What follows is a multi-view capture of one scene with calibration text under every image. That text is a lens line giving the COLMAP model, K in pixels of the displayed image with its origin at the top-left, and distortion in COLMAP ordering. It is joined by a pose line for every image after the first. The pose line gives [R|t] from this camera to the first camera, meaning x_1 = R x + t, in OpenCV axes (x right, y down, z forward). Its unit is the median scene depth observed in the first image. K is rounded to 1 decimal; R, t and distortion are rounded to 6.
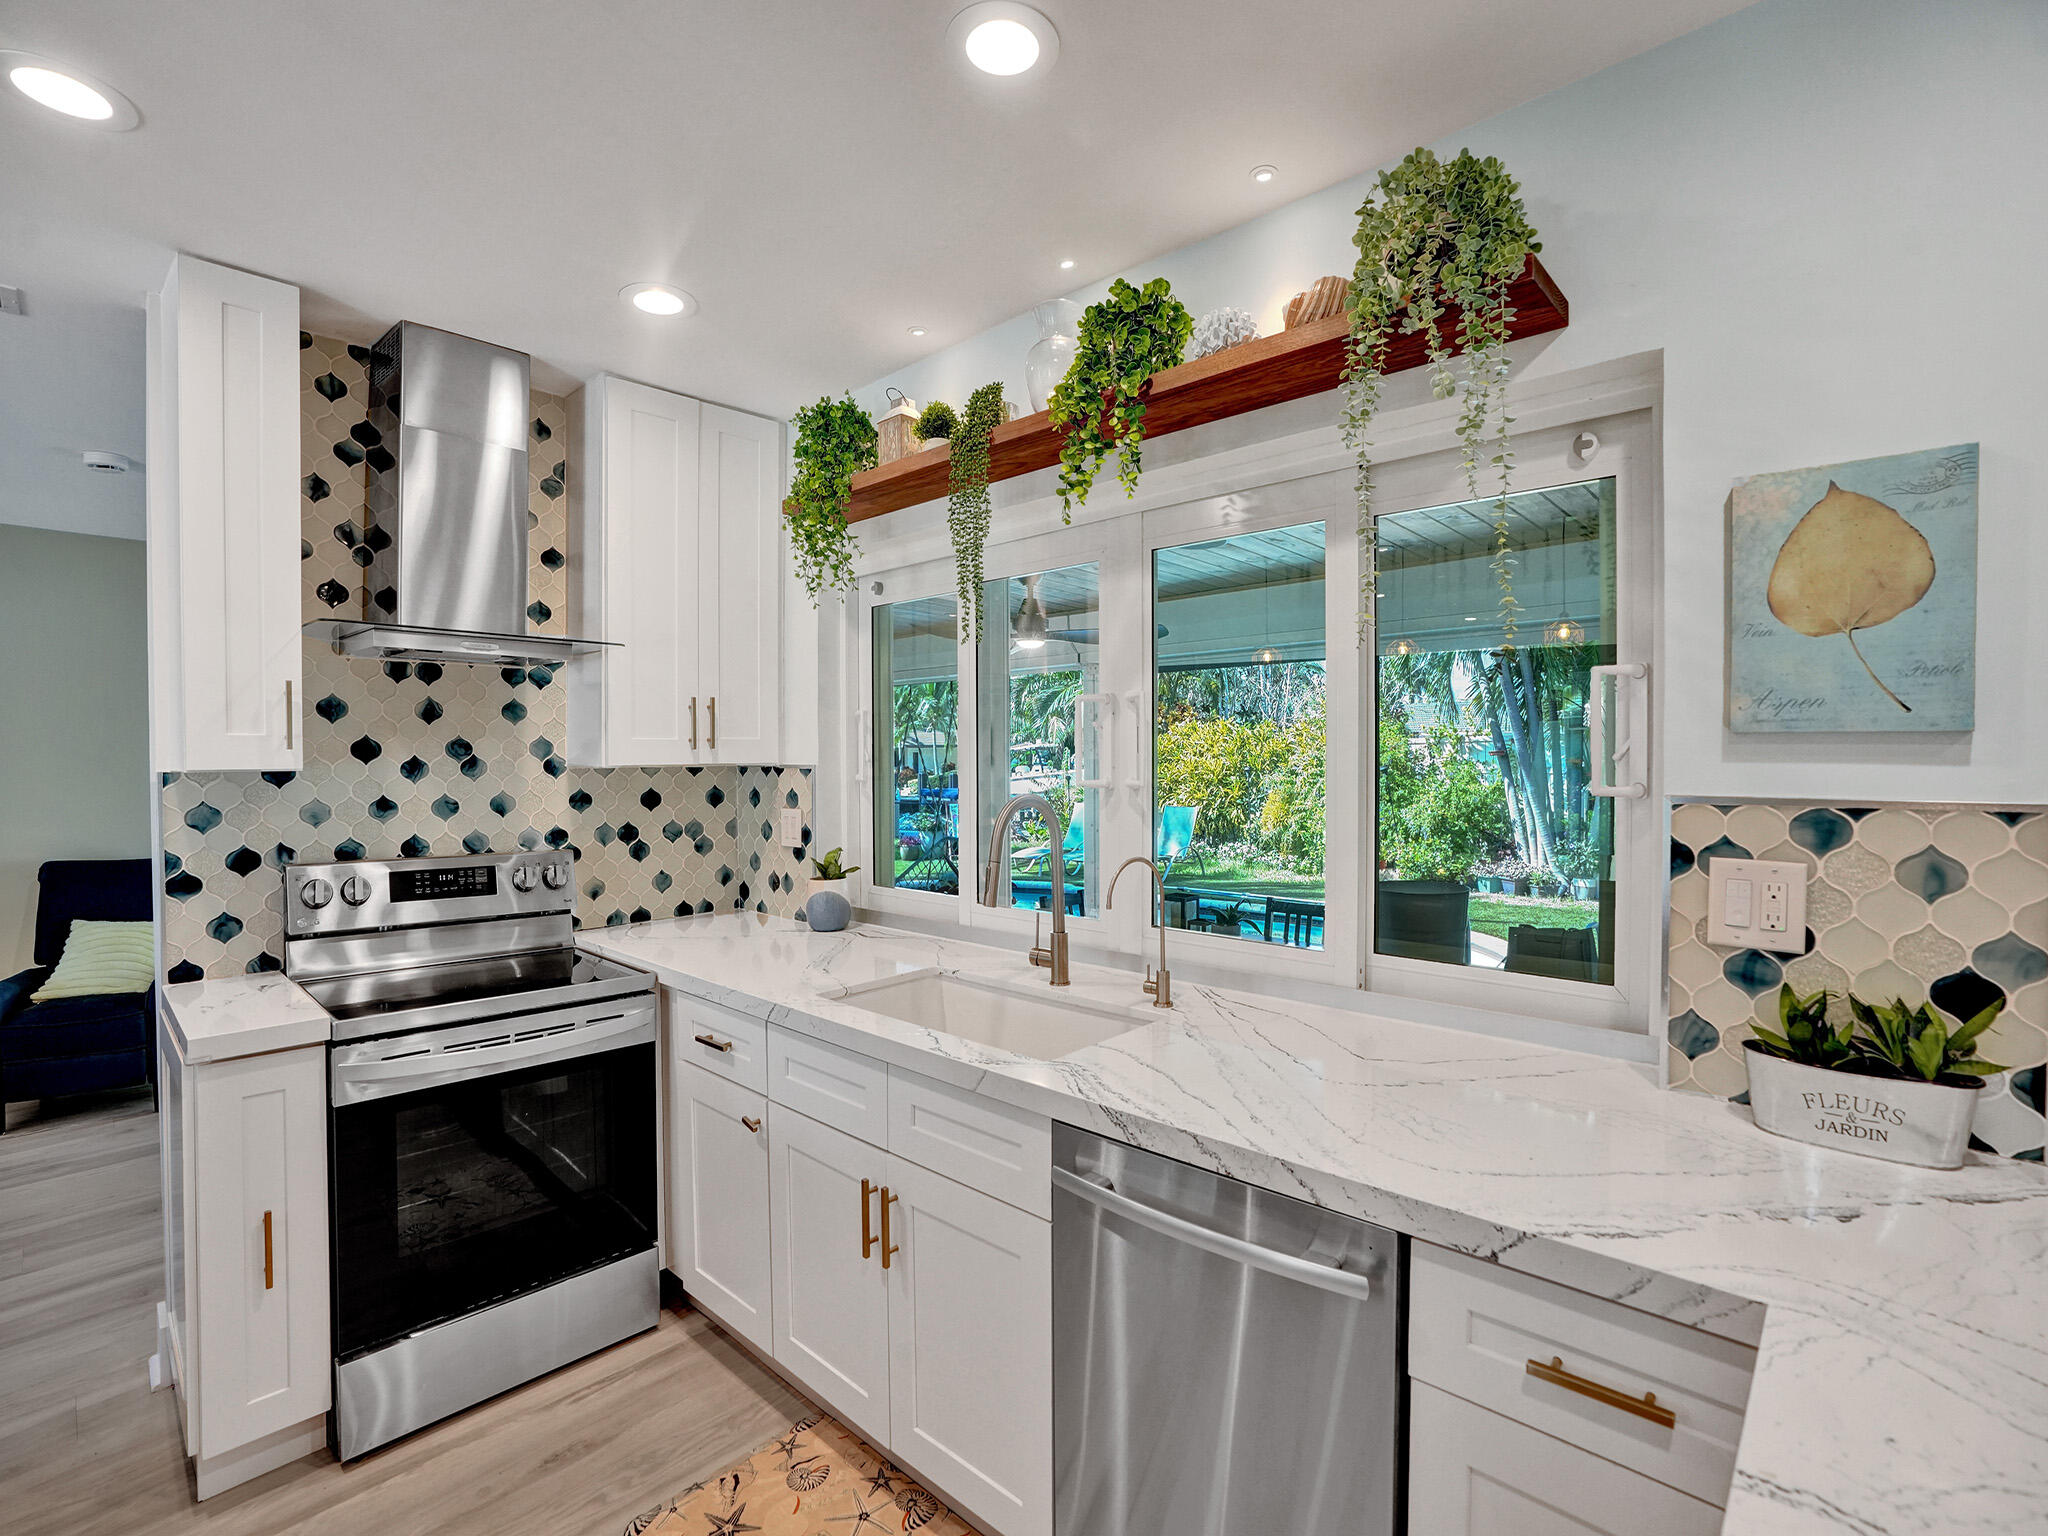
lens RADIAL K [[942.7, 0, 1009.7], [0, 942.7, 763.0], [0, 0, 1]] dist [-0.053621, 0.016148]
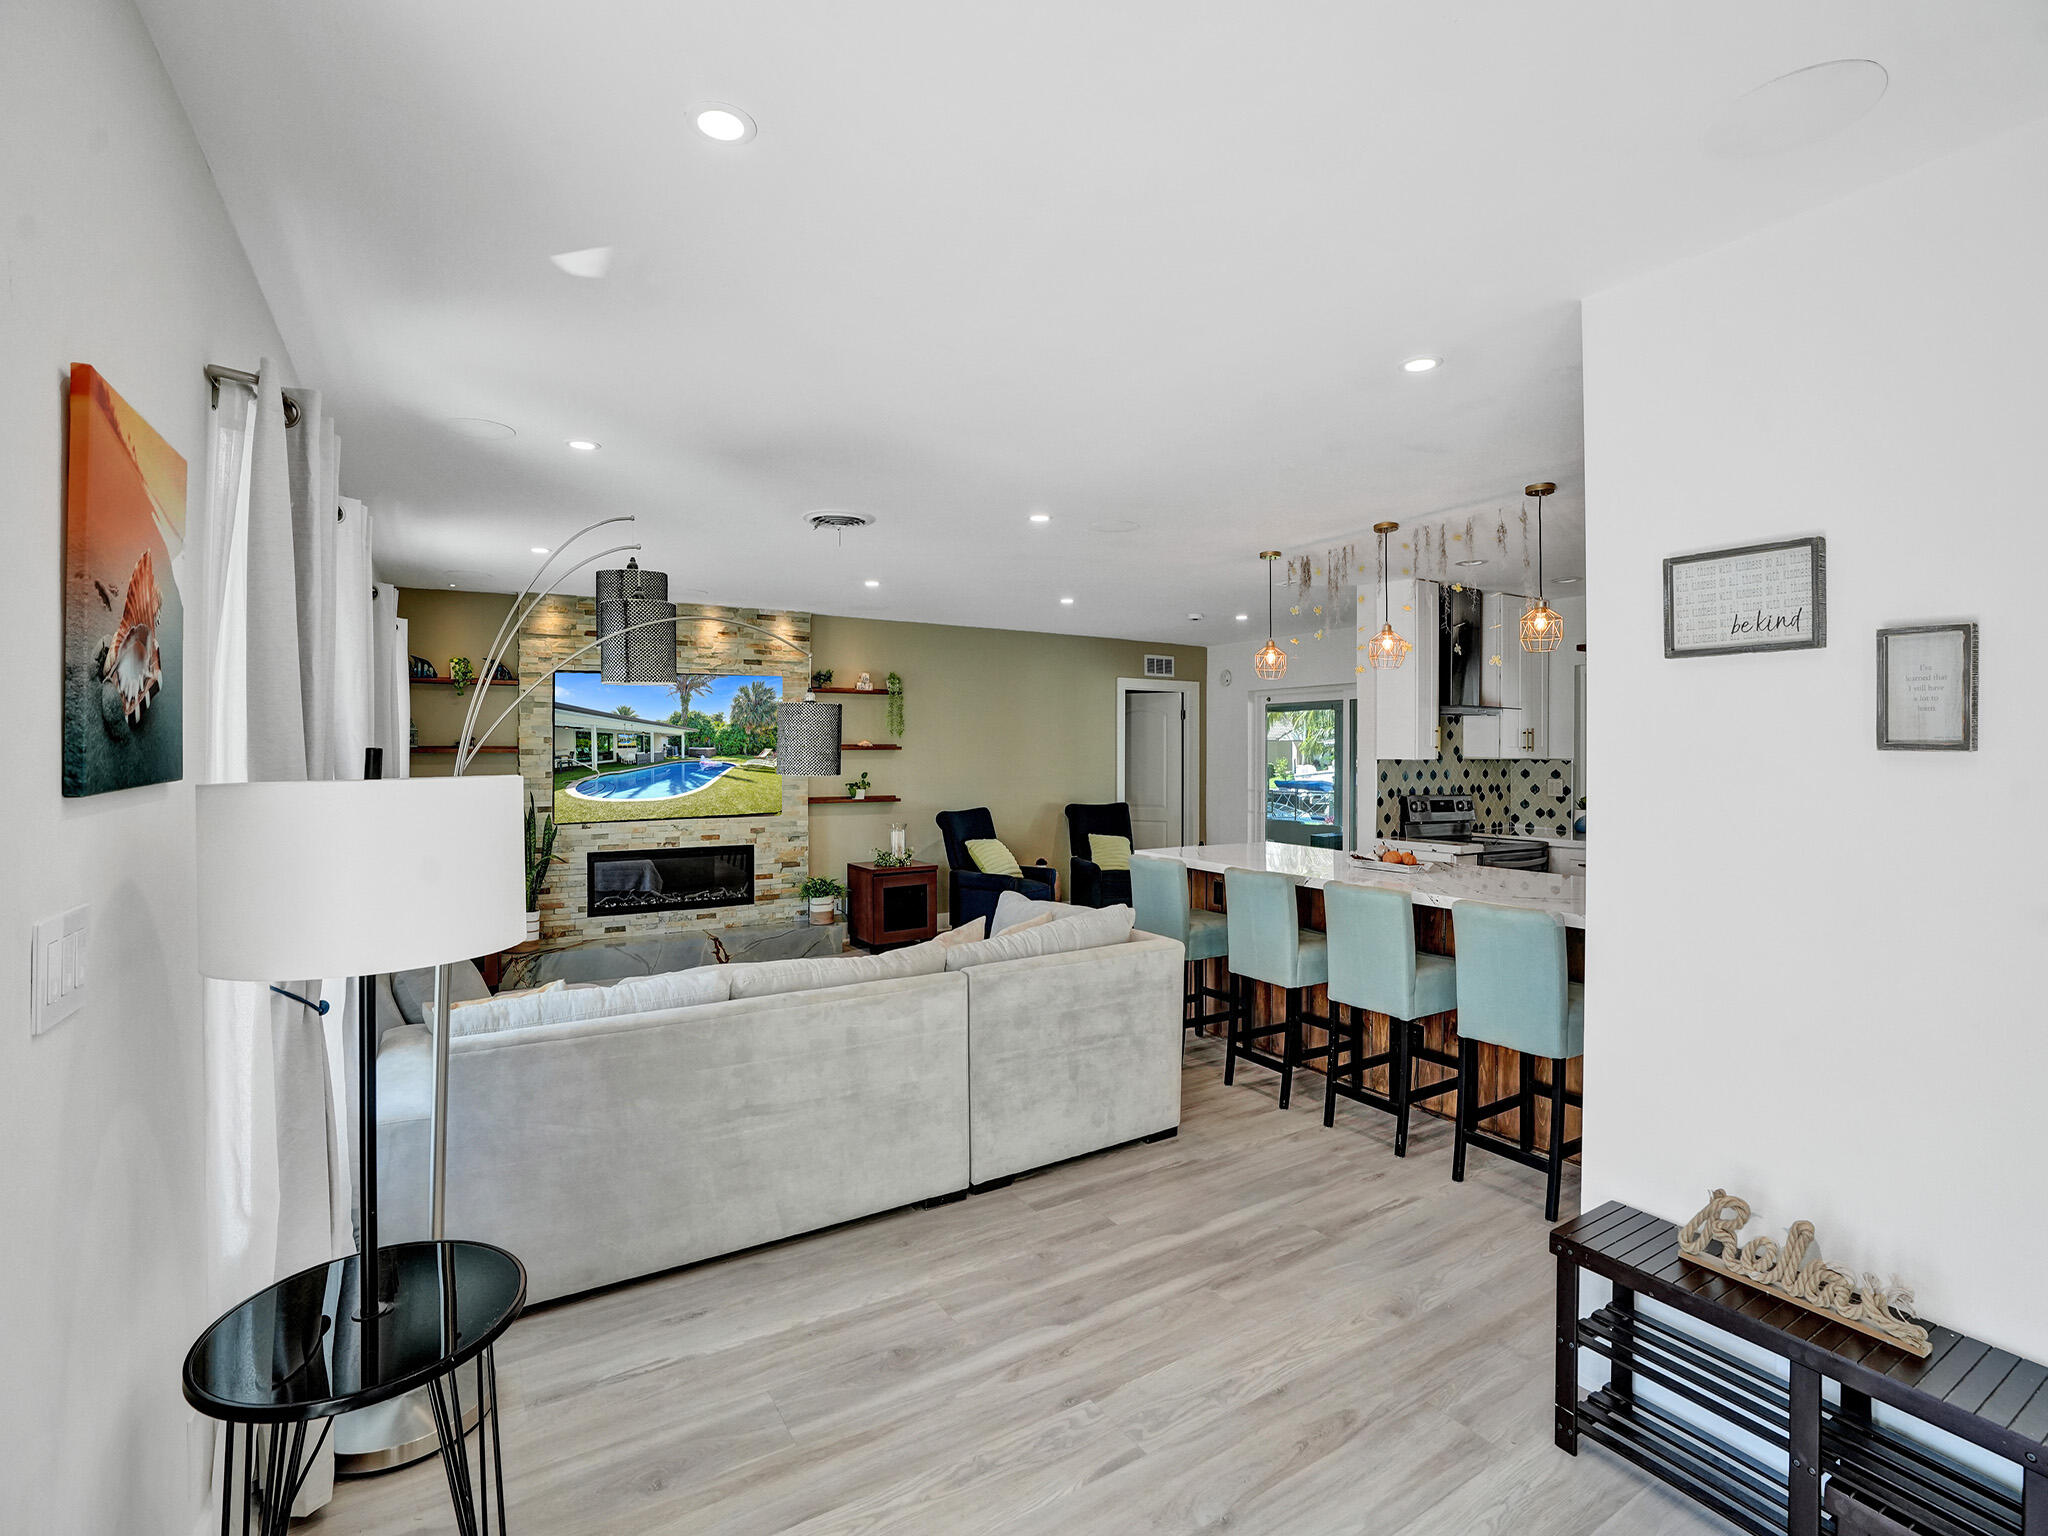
lens RADIAL K [[942.7, 0, 1080.9], [0, 942.7, 762.5], [0, 0, 1]] dist [-0.053621, 0.016148]
pose [[0.976636, 0.005305, -0.214834, -1.144916], [-0.003809, 0.999966, 0.007379, -0.000035], [0.214866, -0.006388, 0.976623, -1.810771]]
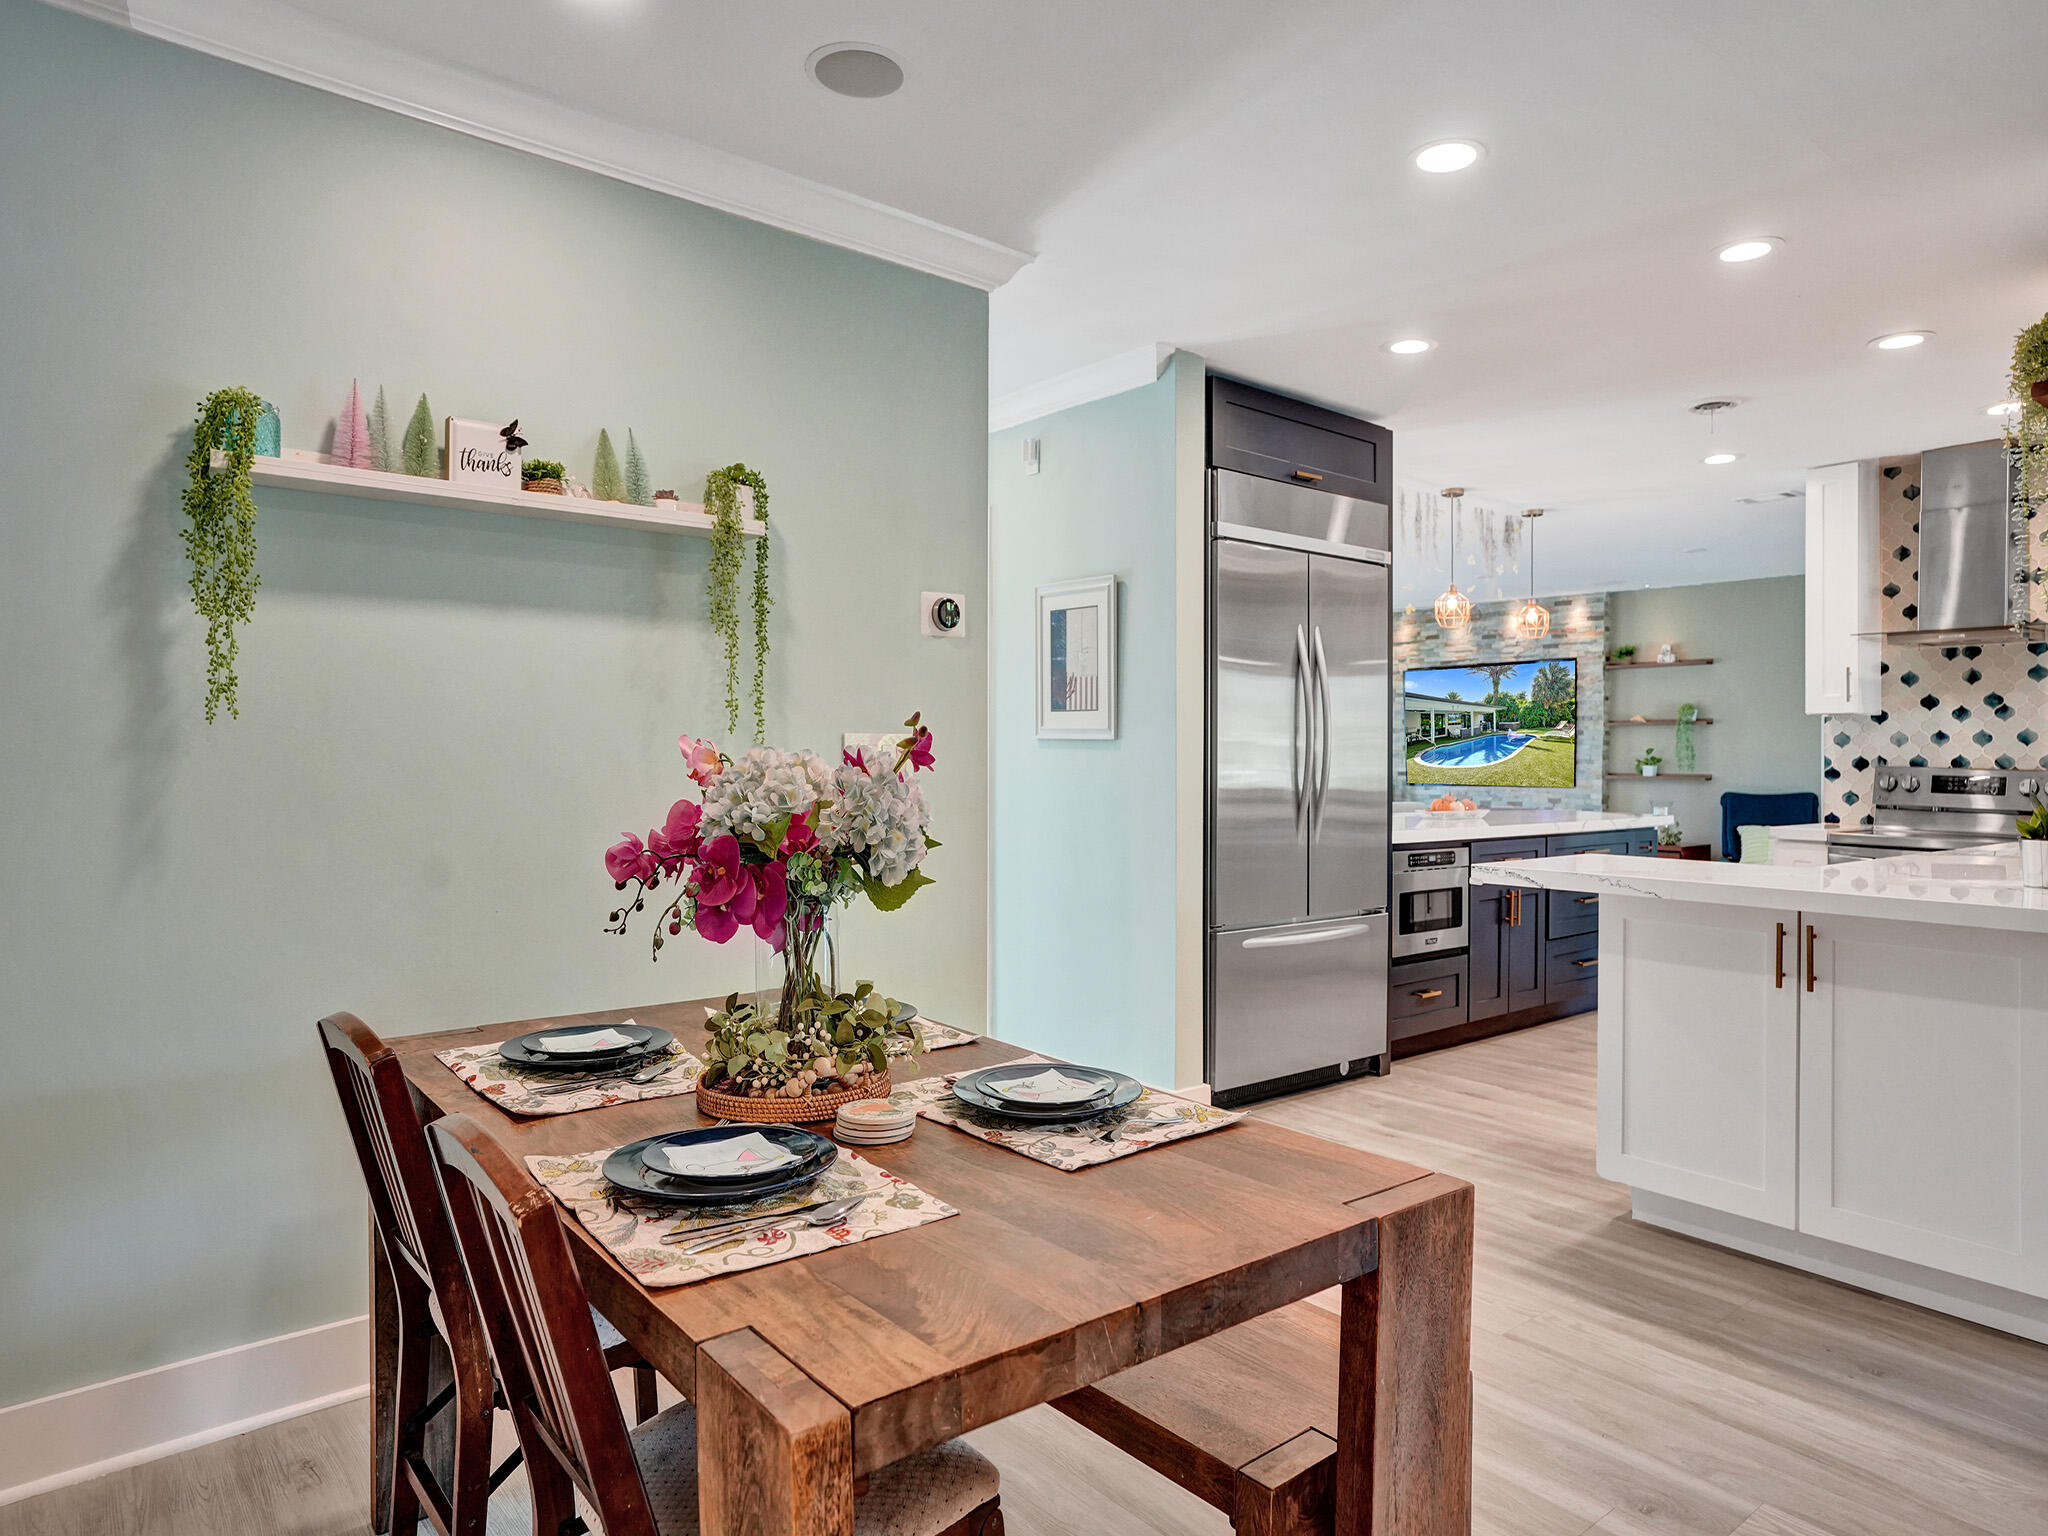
lens RADIAL K [[1295.9, 0, 1027.2], [0, 1295.9, 760.7], [0, 0, 1]] dist [-0.013047, 0.020367]
pose [[-0.119127, 0.006549, -0.992857, 2.023051], [-0.008009, 0.999939, 0.007557, 0.096570], [0.992847, 0.008852, -0.119067, -0.382548]]
